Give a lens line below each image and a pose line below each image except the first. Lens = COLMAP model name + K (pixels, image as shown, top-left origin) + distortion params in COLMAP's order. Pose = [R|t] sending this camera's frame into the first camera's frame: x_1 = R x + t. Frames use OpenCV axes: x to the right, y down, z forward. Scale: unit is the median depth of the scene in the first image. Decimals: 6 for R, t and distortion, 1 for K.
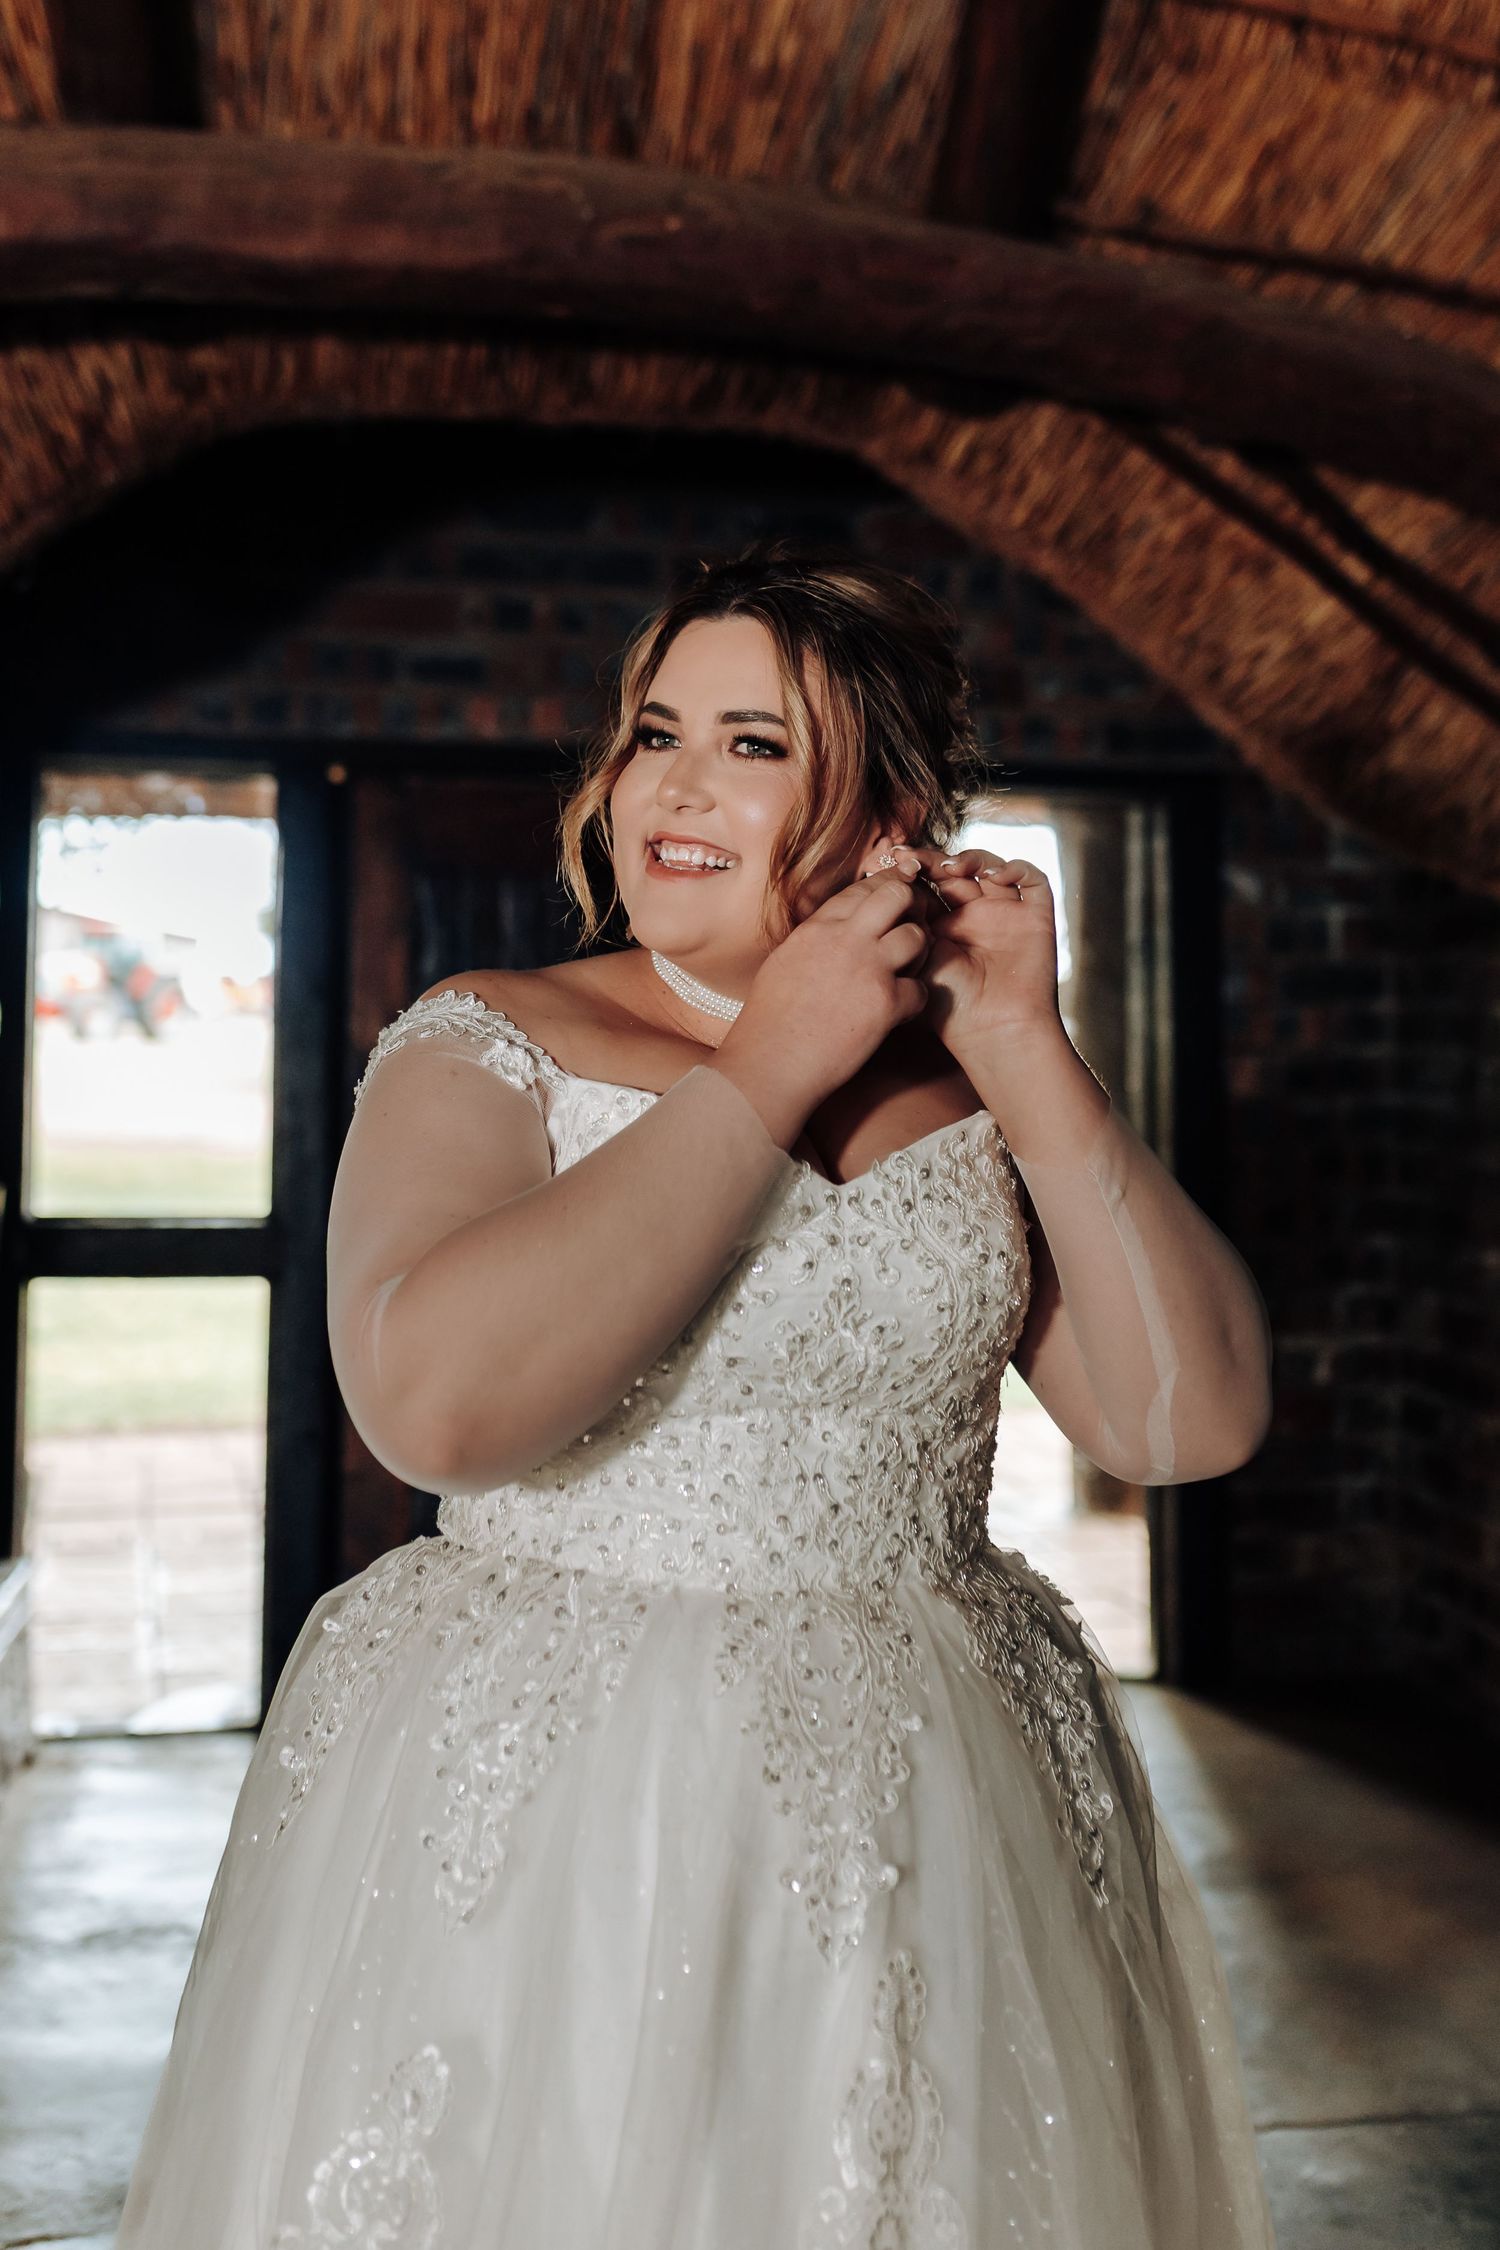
lens RADIAL K [[2497.8, 0, 725.7], [0, 2497.8, 954.1], [0, 0, 1]] dist [0.006028, -0.009979]
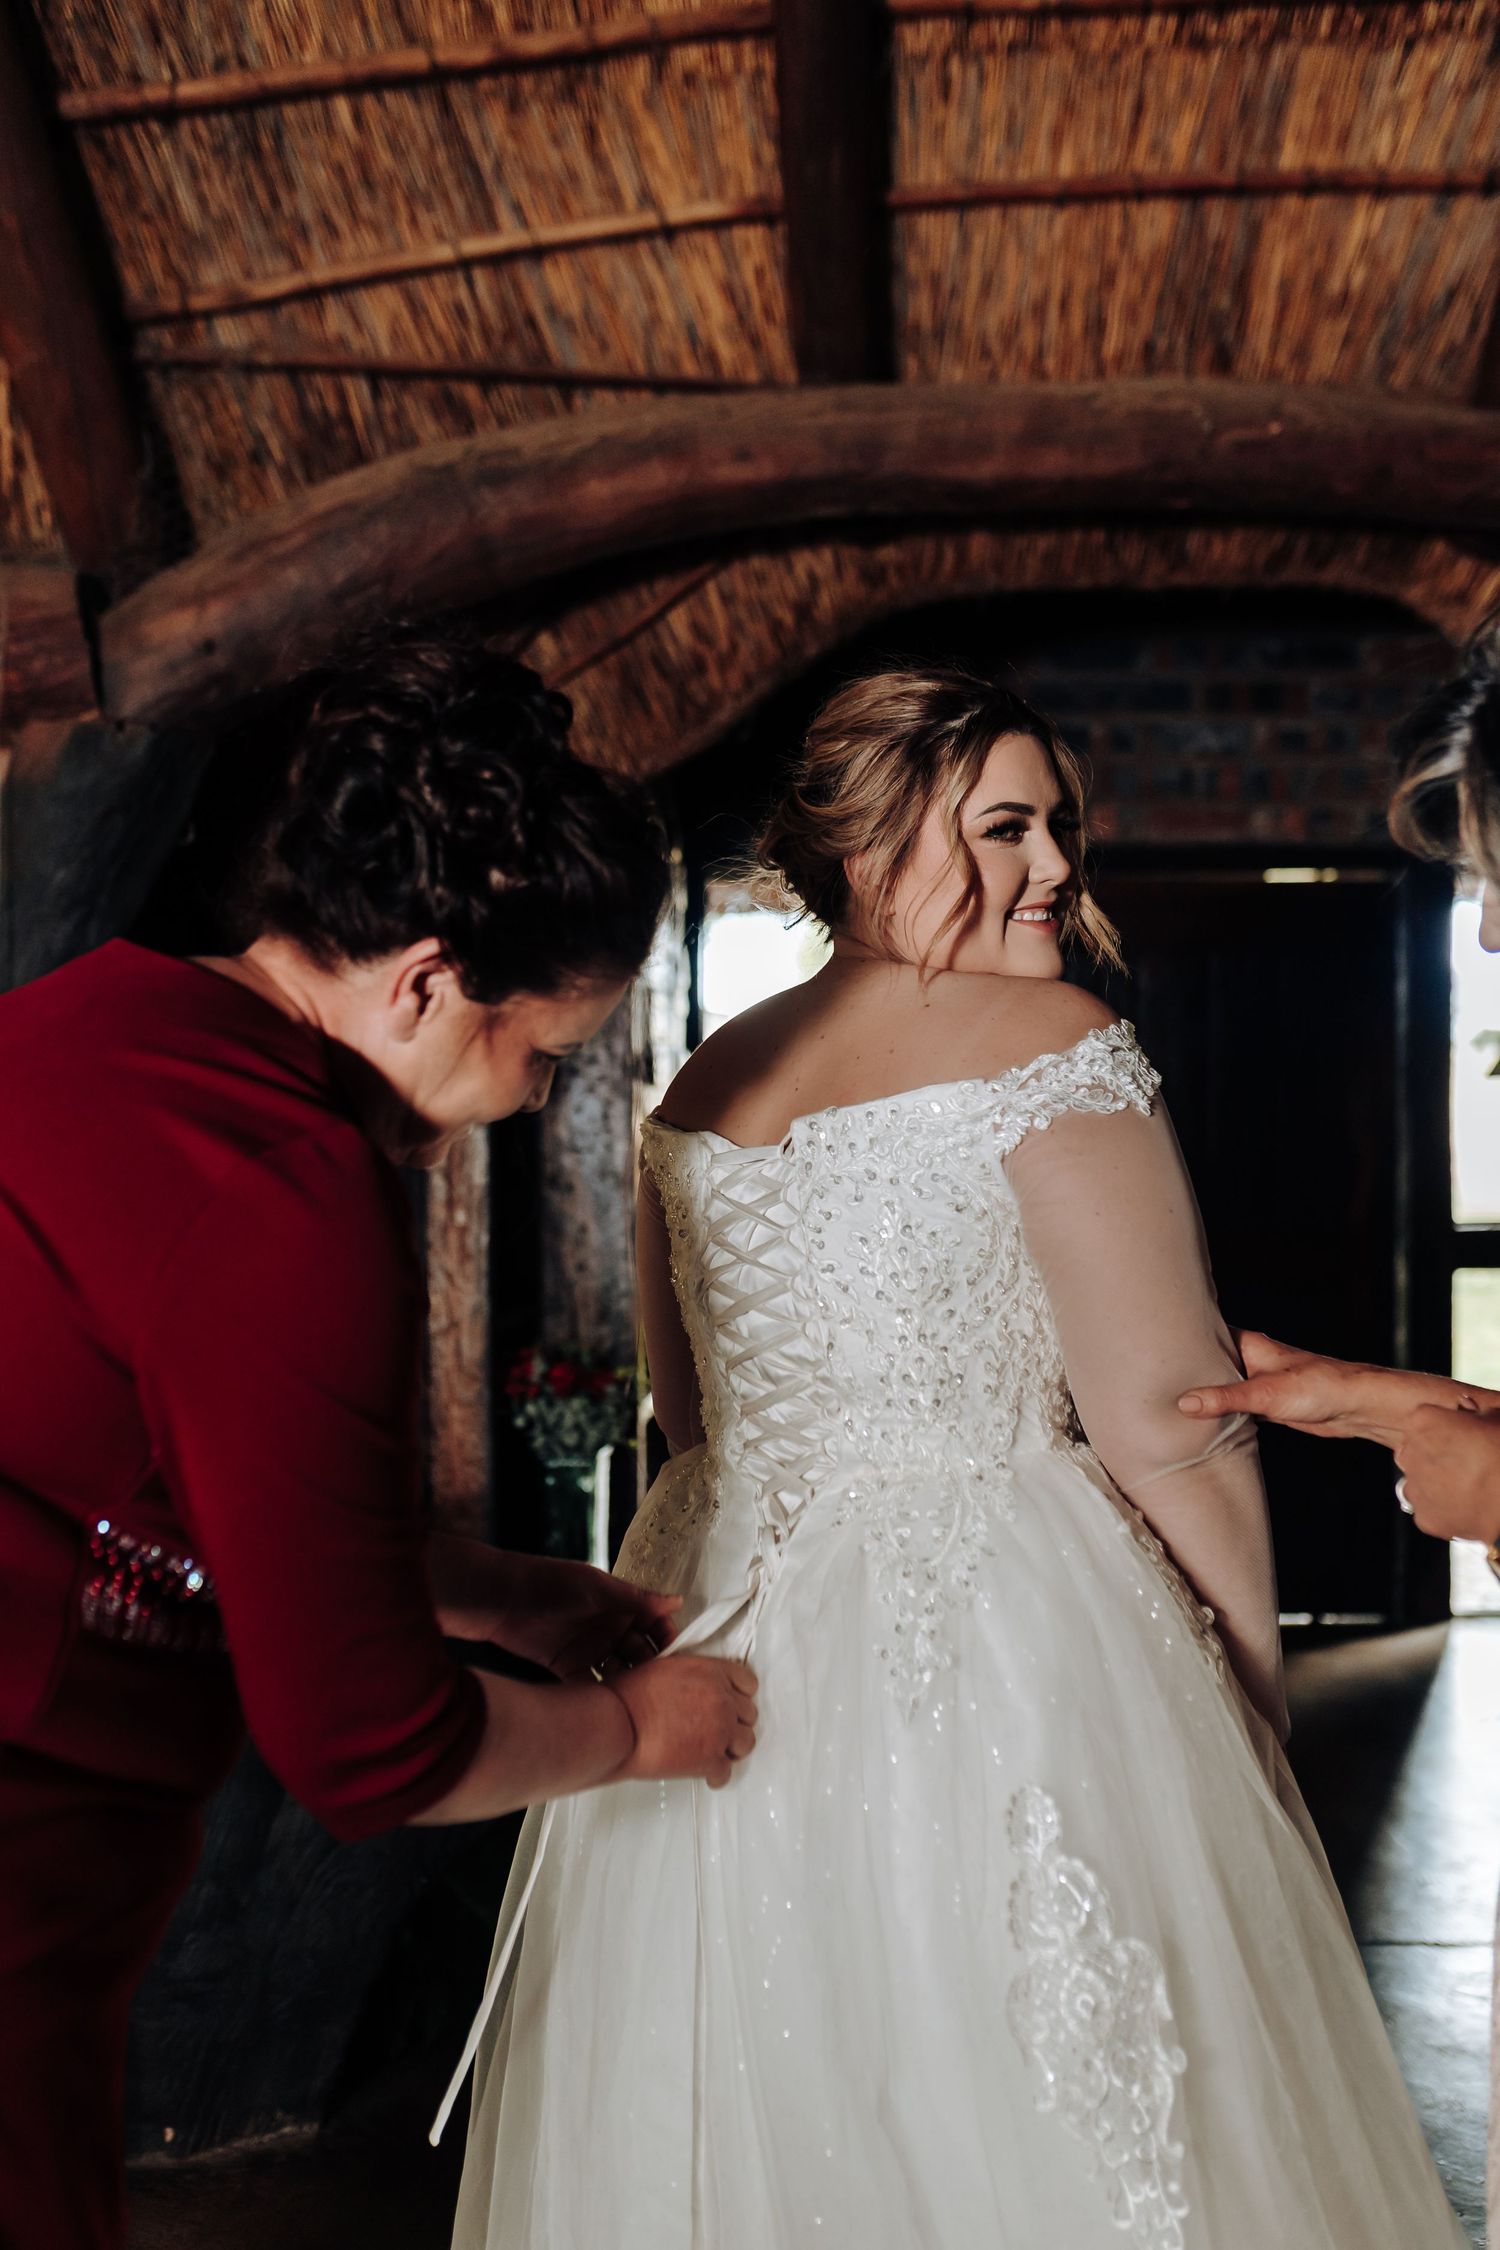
lens RADIAL K [[2132.5, 0, 756.5], [0, 2132.5, 1122.1], [0, 0, 1]] dist [0.001526, -0.004067]
pose [[0.981424, -0.008961, -0.191641, -0.064626], [0.017696, 0.998879, 0.043914, 0.005959], [0.191032, -0.046490, 0.980482, -0.109524]]
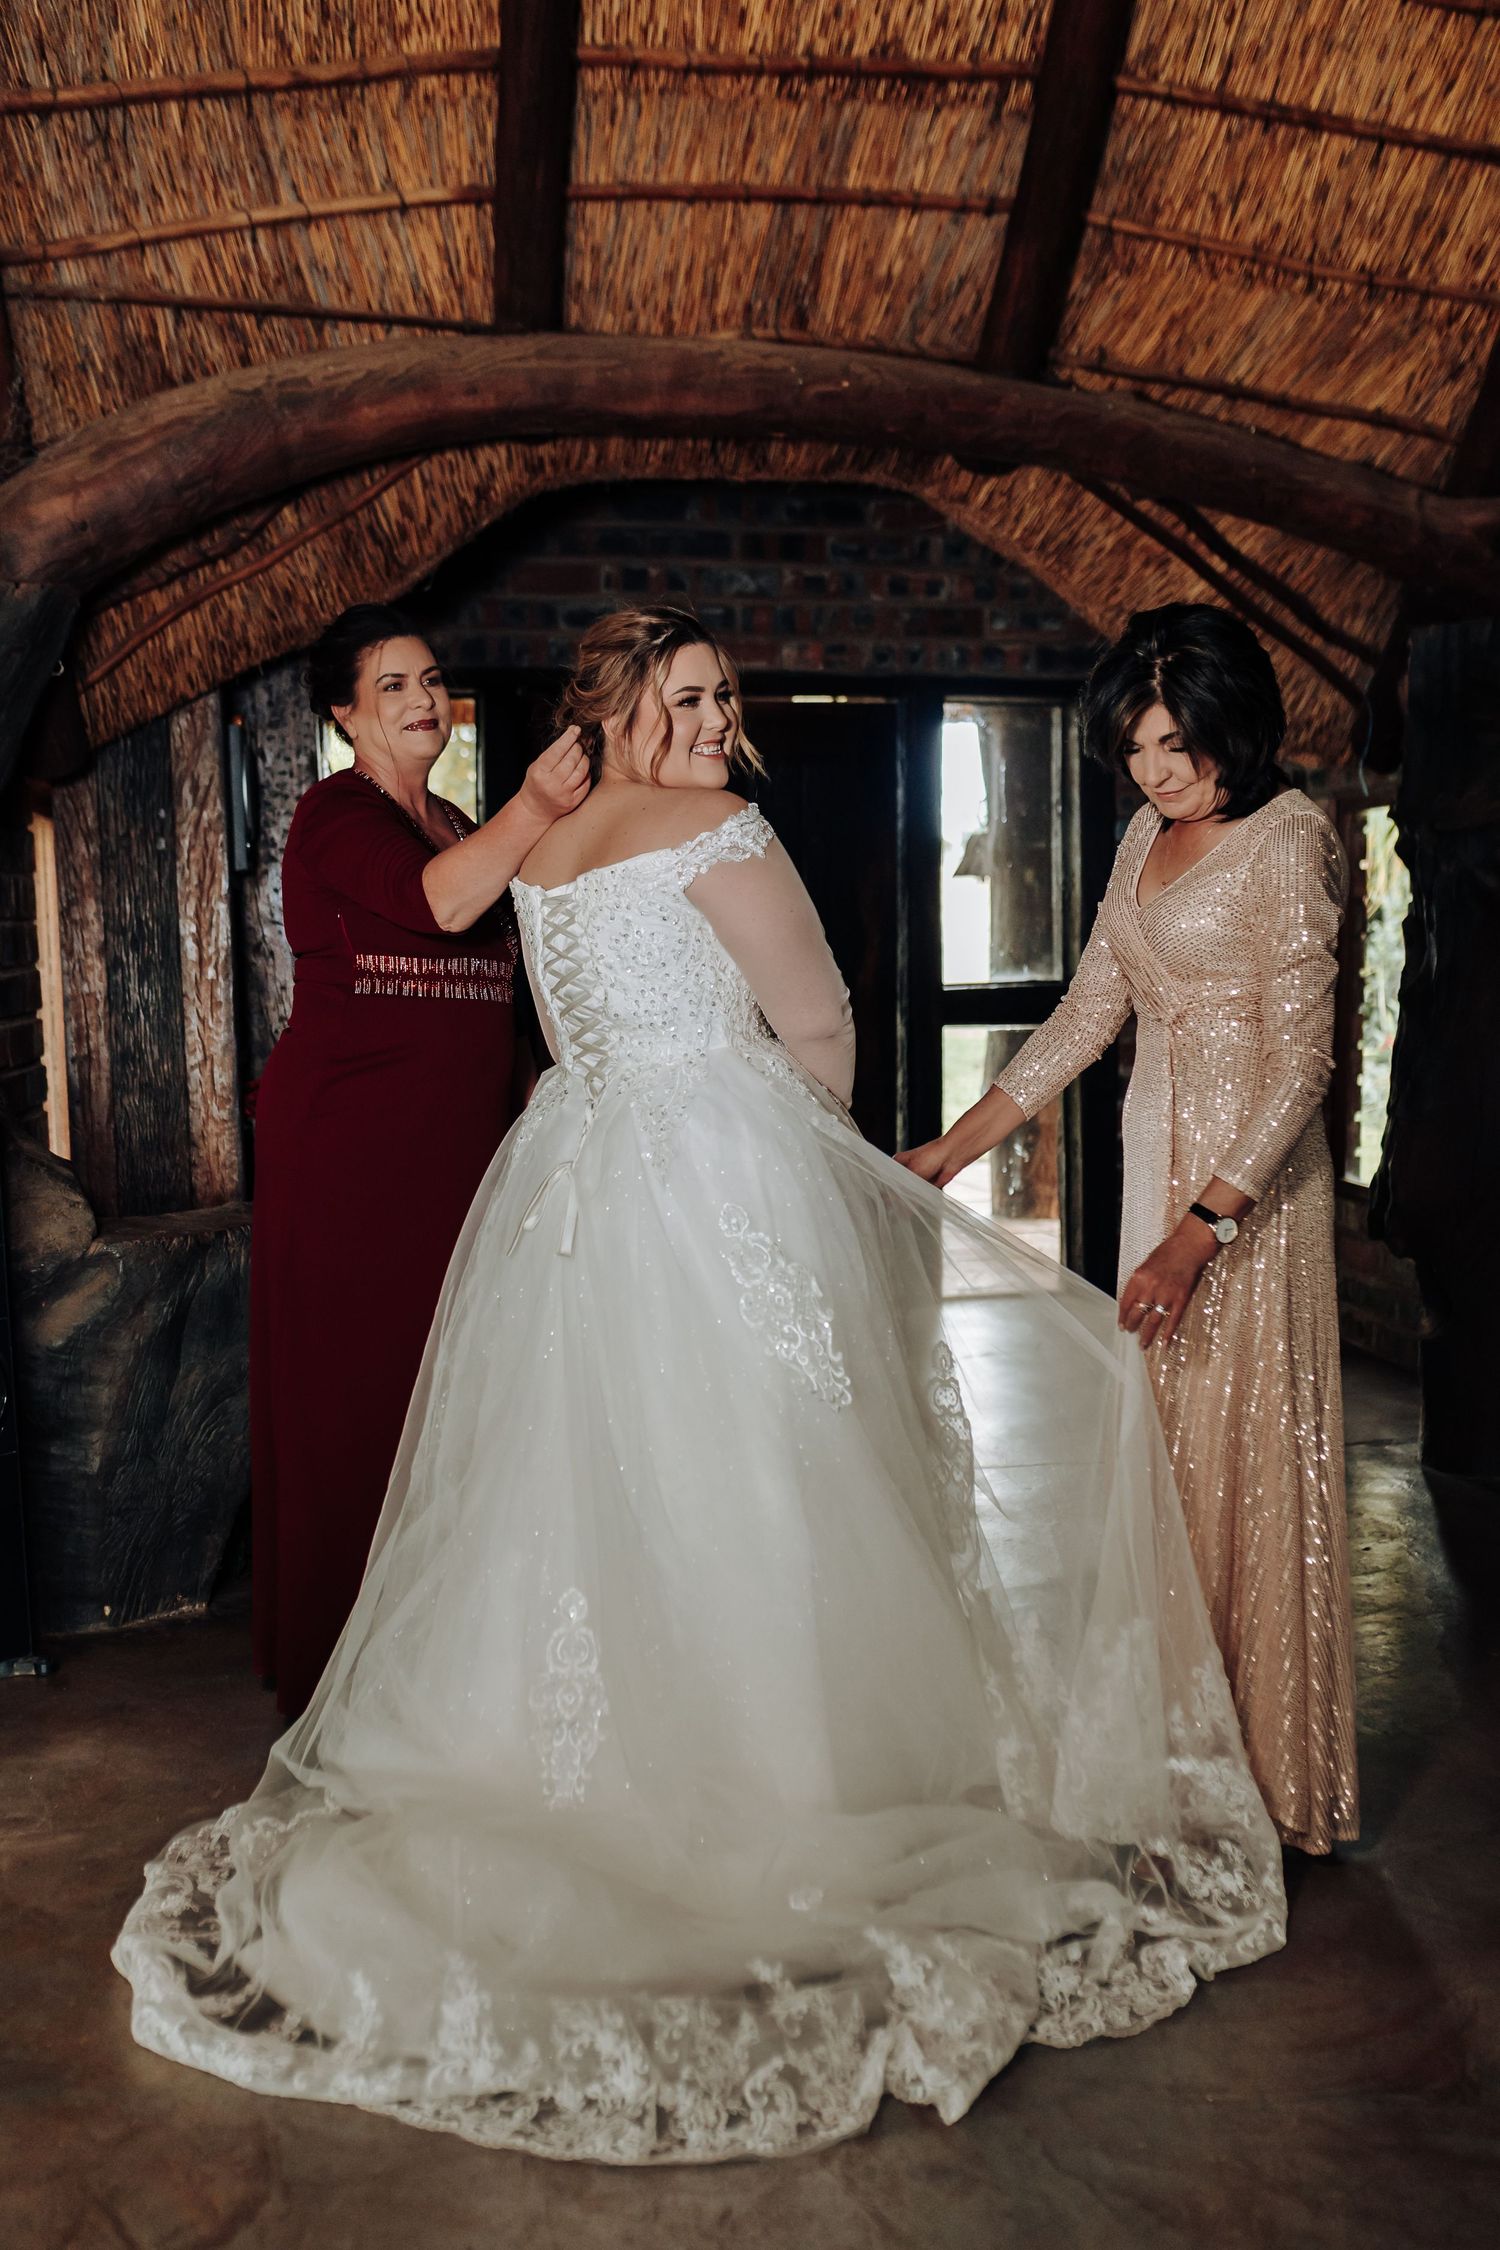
lens RADIAL K [[2248.0, 0, 717.9], [0, 2248.0, 1196.7], [0, 0, 1]] dist [-0.001427, 0.008093]
pose [[0.998816, -0.025647, 0.041350, -0.166051], [0.018729, 0.986977, 0.159767, 0.017522], [-0.044909, -0.158803, 0.986288, -0.571314]]
